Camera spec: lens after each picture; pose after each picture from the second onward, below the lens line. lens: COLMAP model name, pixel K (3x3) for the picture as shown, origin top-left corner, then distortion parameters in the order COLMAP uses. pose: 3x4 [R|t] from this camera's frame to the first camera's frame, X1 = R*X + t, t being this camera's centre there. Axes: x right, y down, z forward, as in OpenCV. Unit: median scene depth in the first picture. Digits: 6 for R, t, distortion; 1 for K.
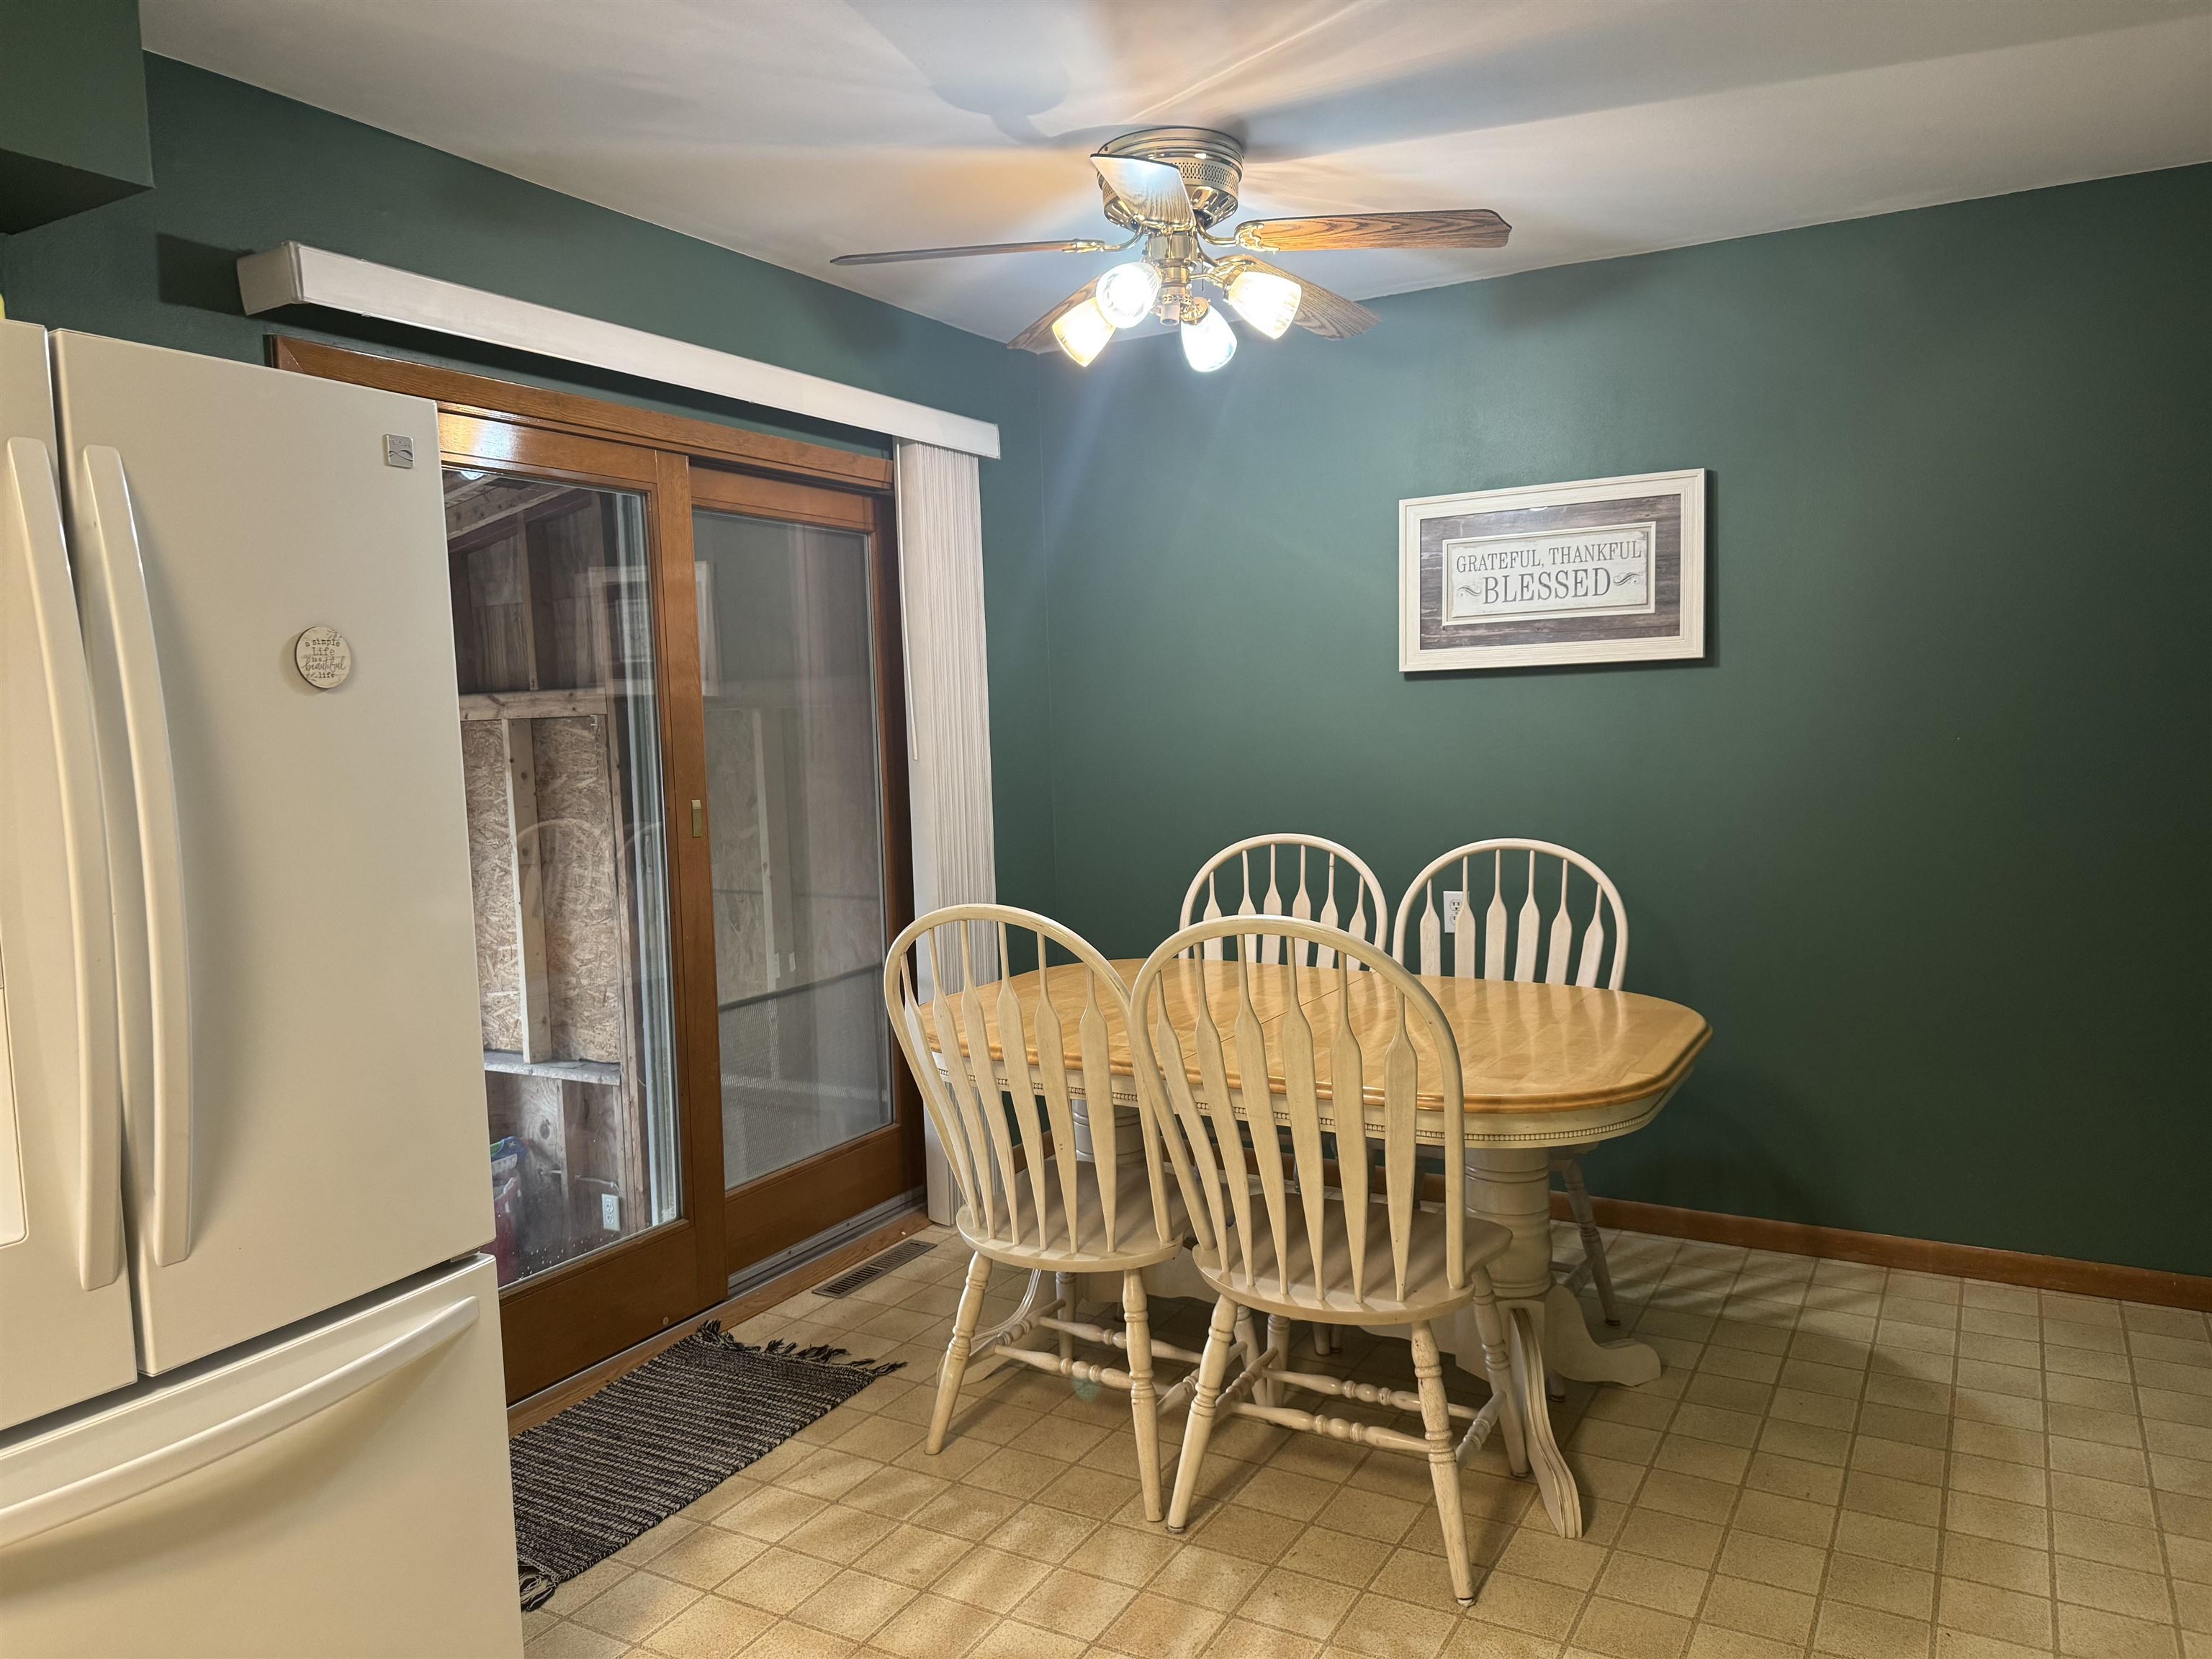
lens RADIAL K [[1580.3, 0, 1106.0], [0, 1580.3, 829.5], [0, 0, 1]] dist [0.117280, -0.145654]
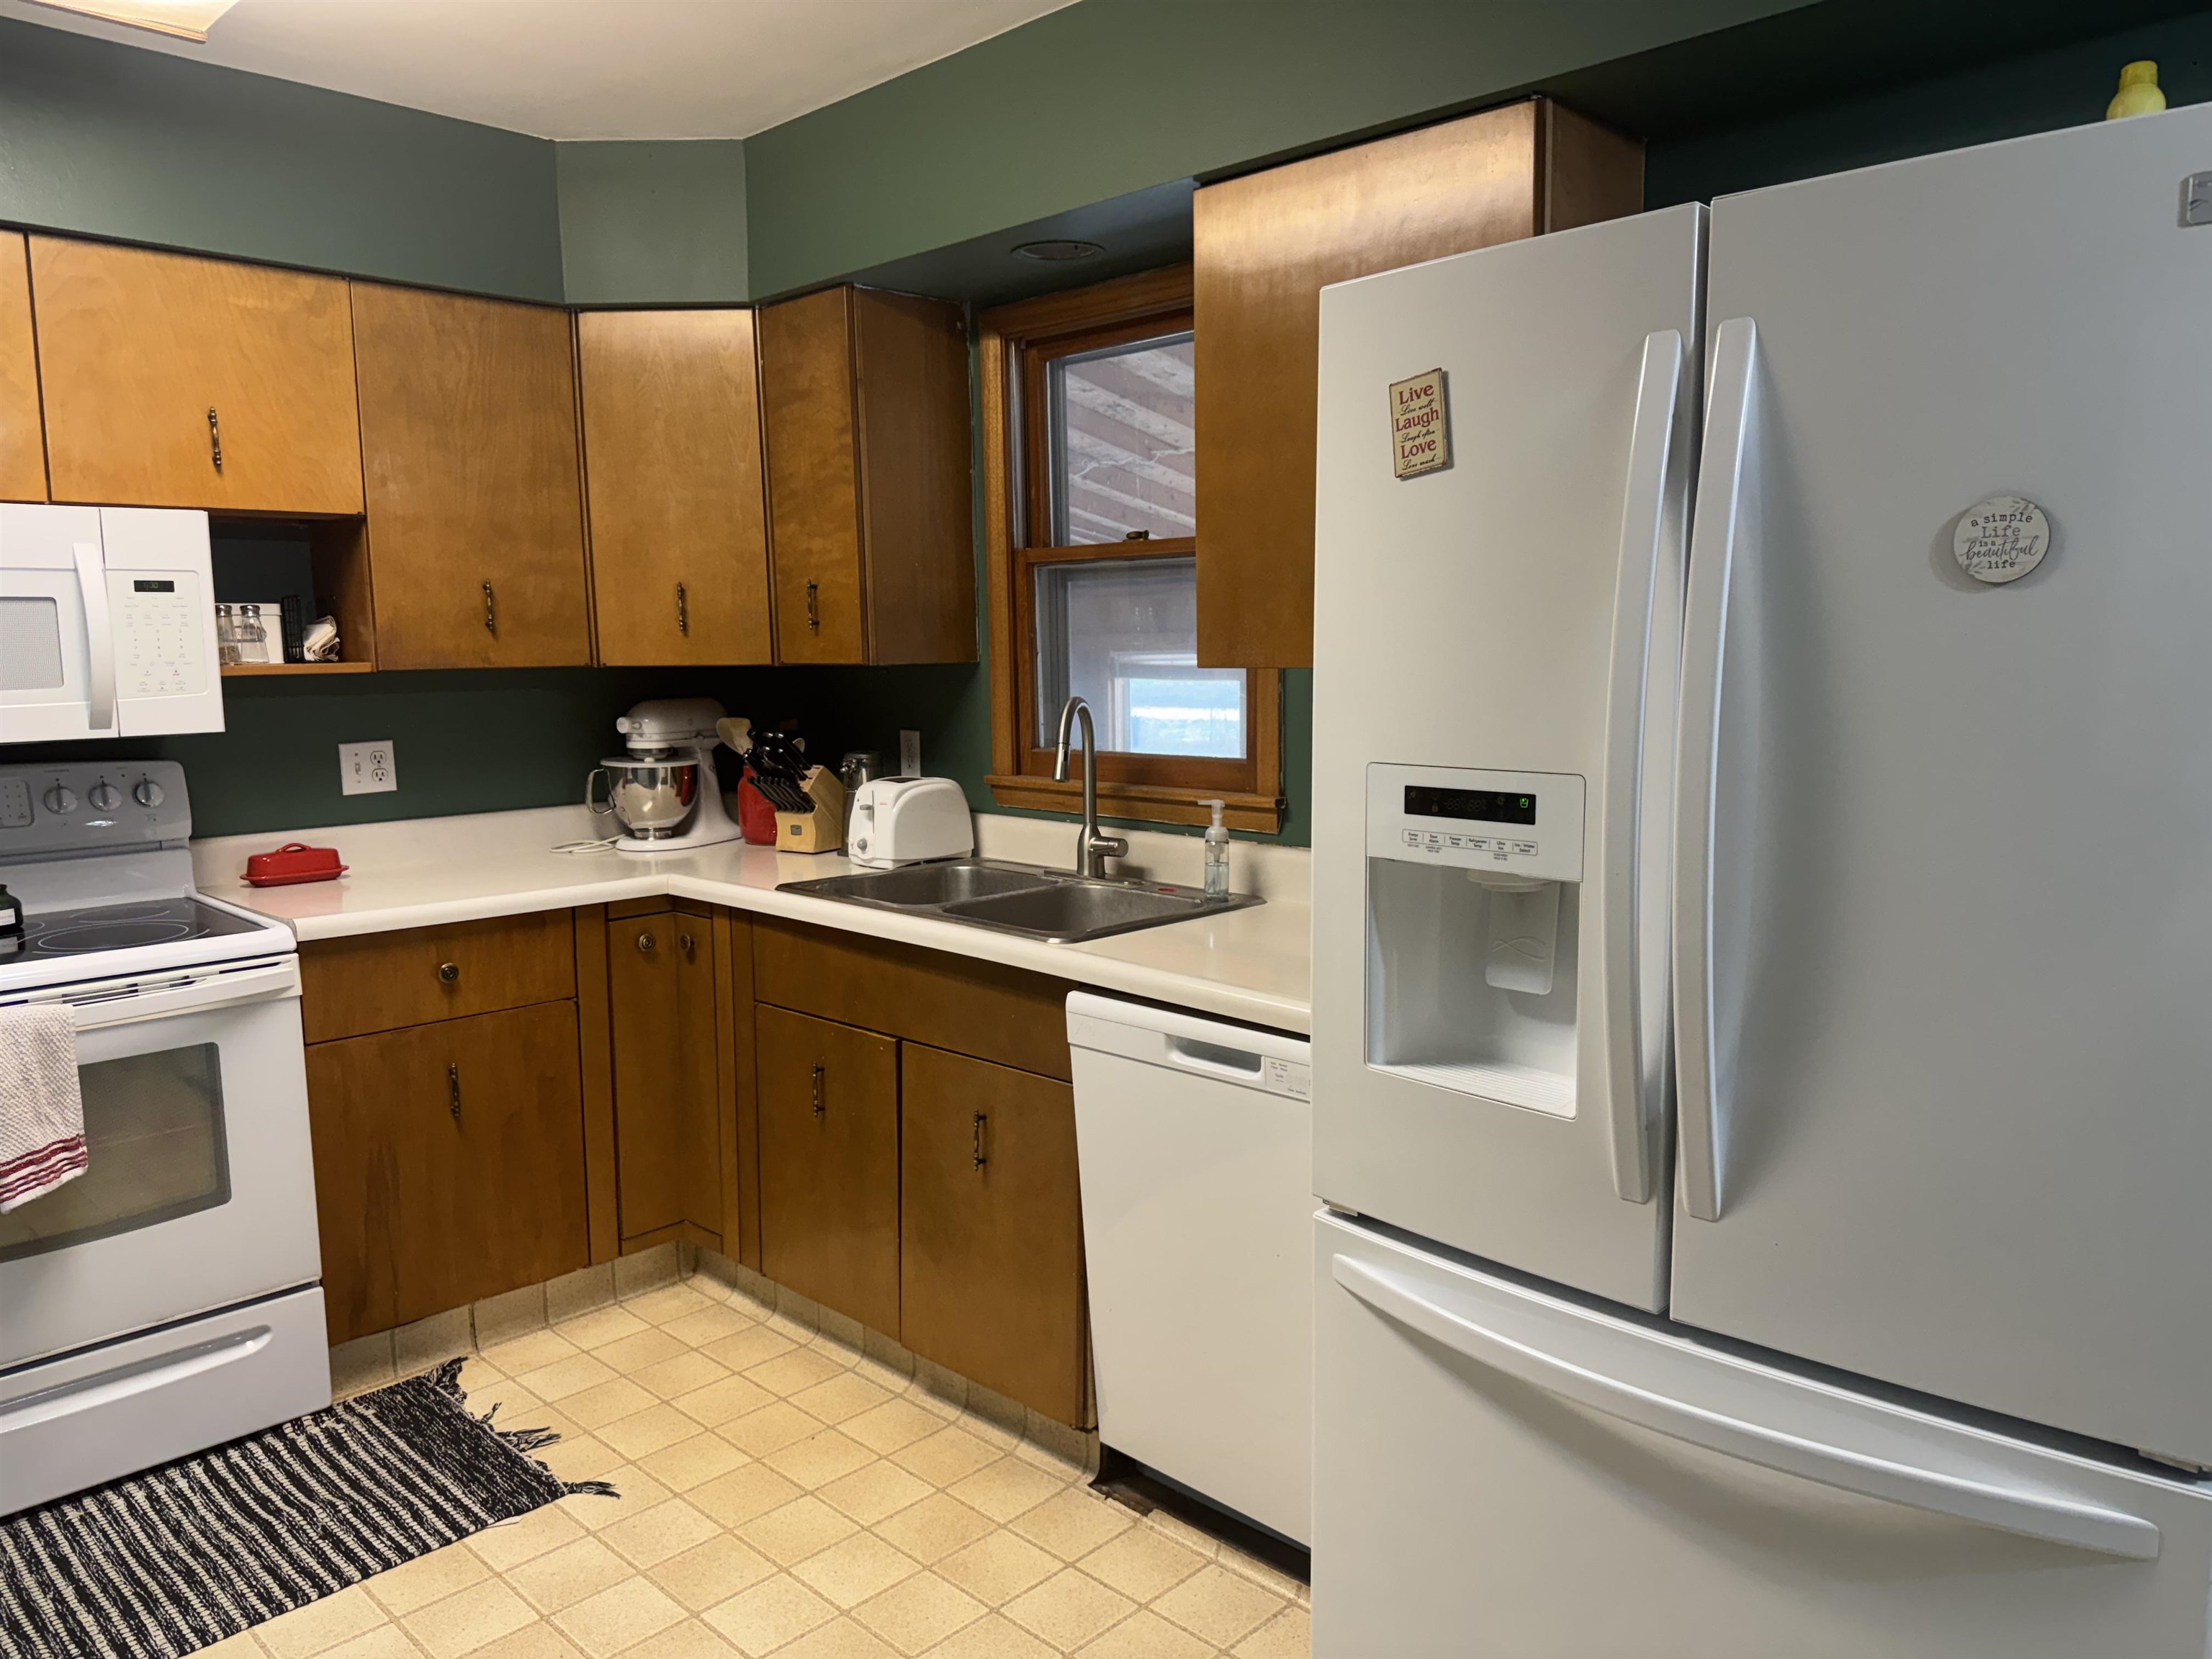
lens RADIAL K [[1597.6, 0, 1106.0], [0, 1597.6, 829.5], [0, 0, 1]] dist [0.056162, -0.040650]
pose [[-0.261983, 0.154013, -0.952704, 0.325270], [-0.052154, 0.983482, 0.173330, -0.084024], [0.963662, 0.095097, -0.249623, 0.808211]]
